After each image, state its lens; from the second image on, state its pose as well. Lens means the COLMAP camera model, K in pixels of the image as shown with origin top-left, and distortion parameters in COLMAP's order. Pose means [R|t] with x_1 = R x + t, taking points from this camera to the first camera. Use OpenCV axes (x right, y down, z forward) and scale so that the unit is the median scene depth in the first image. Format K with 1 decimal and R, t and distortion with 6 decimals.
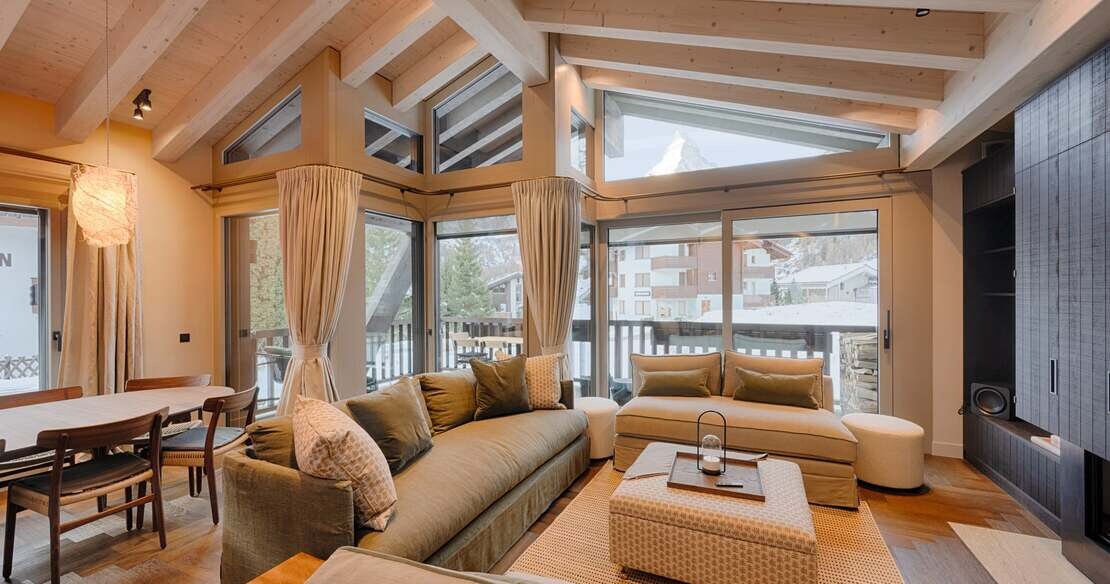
lens RADIAL K [[437.7, 0, 565.2], [0, 437.7, 294.3], [0, 0, 1]] dist [0.004590, 0.000157]
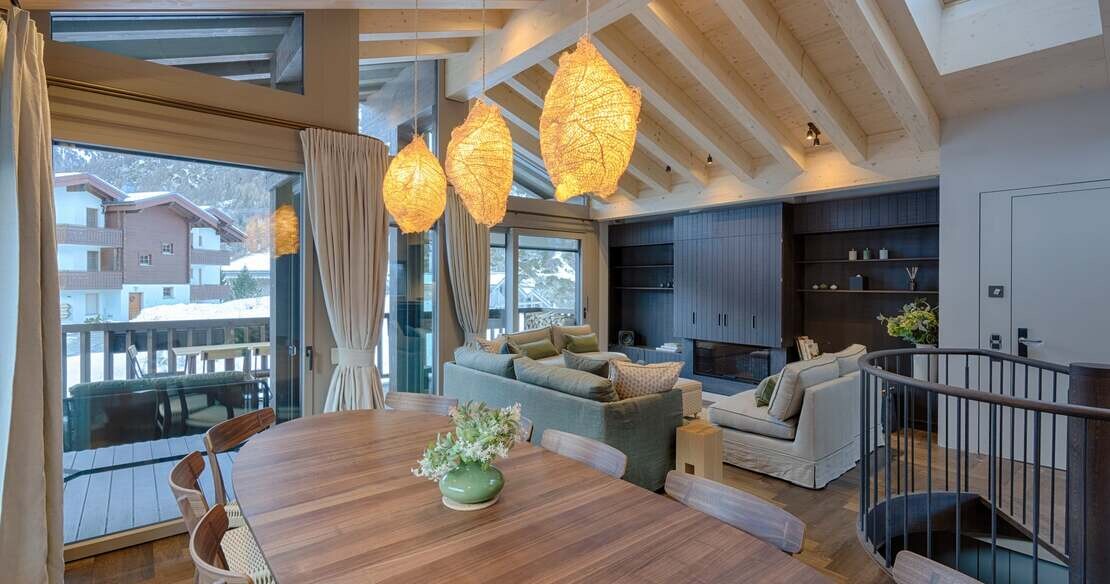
lens RADIAL K [[494.4, 0, 555.0], [0, 494.4, 292.0], [0, 0, 1]] dist [0.021345, 0.000001]
pose [[0.431578, -0.009435, 0.902026, -0.957975], [-0.004925, 0.999906, 0.012815, -0.007405], [-0.902062, -0.009973, 0.431491, 0.208897]]
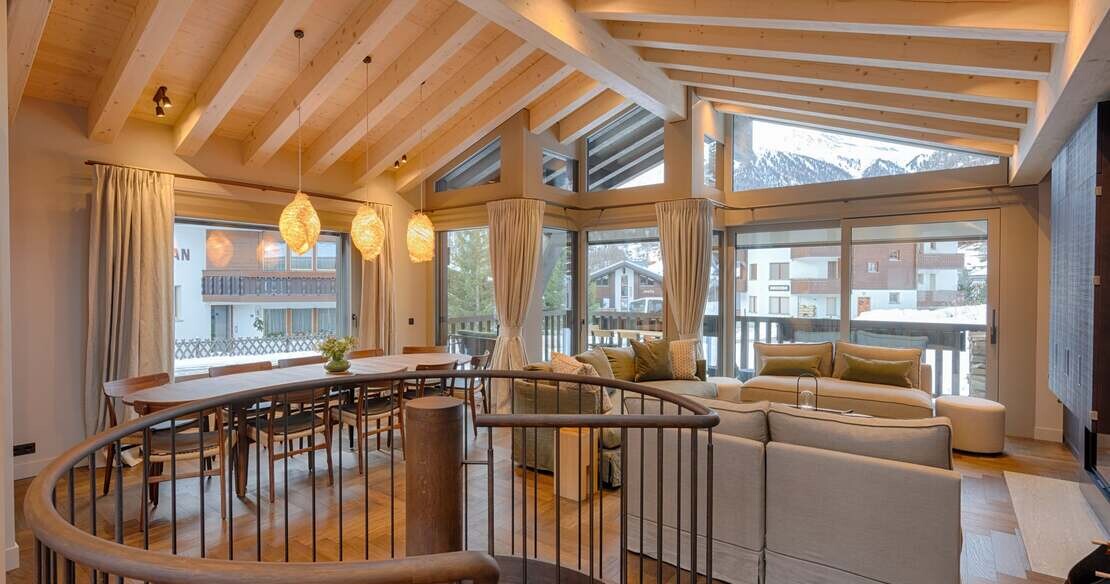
lens RADIAL K [[542.8, 0, 570.4], [0, 542.8, 290.7], [0, 0, 1]] dist [0.010822, 0.000222]
pose [[0.980828, 0.009563, -0.194641, -0.049743], [-0.008134, 0.999934, 0.008140, -0.012548], [0.194706, -0.006401, 0.980841, -0.496549]]
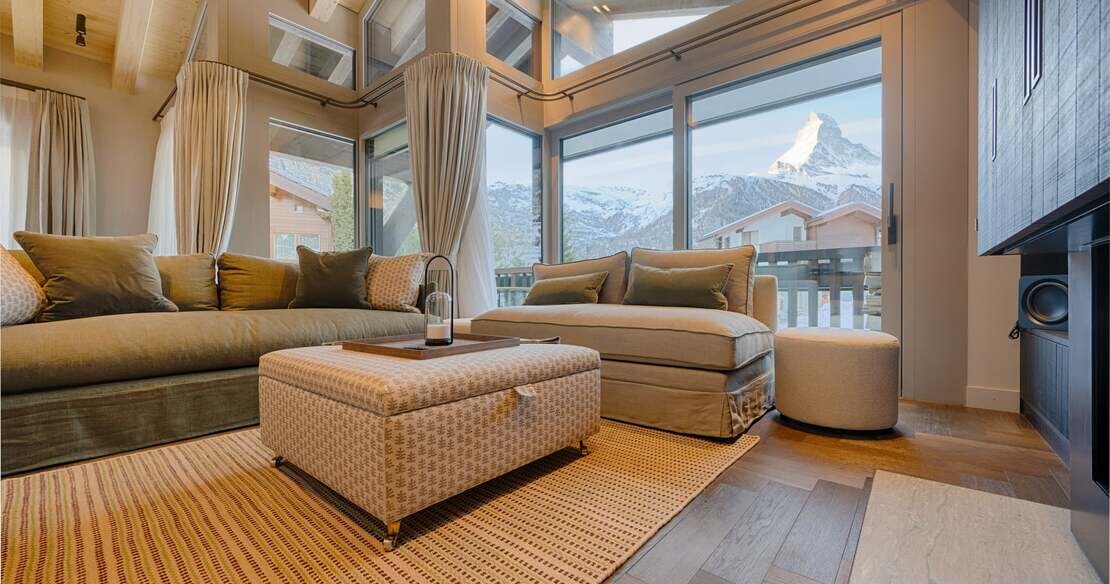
lens RADIAL K [[437.7, 0, 565.2], [0, 437.7, 294.3], [0, 0, 1]] dist [0.004590, 0.000157]
pose [[0.964877, 0.002384, -0.262692, 0.368574], [-0.002579, 0.999997, -0.000398, 0.170329], [0.262690, 0.001061, 0.964880, 0.202811]]
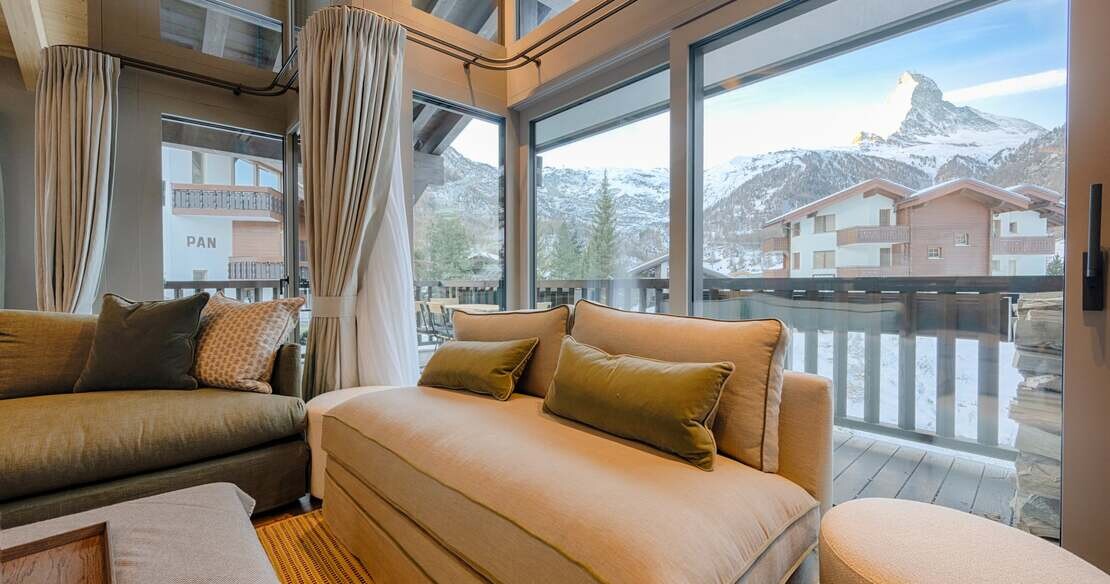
lens RADIAL K [[455.3, 0, 549.9], [0, 455.3, 290.9], [0, 0, 1]] dist [0.000425, -0.000041]
pose [[0.916585, 0.010679, -0.399696, 0.429295], [-0.003953, 0.999836, 0.017649, 0.089852], [0.399820, -0.014597, 0.916478, 0.460592]]
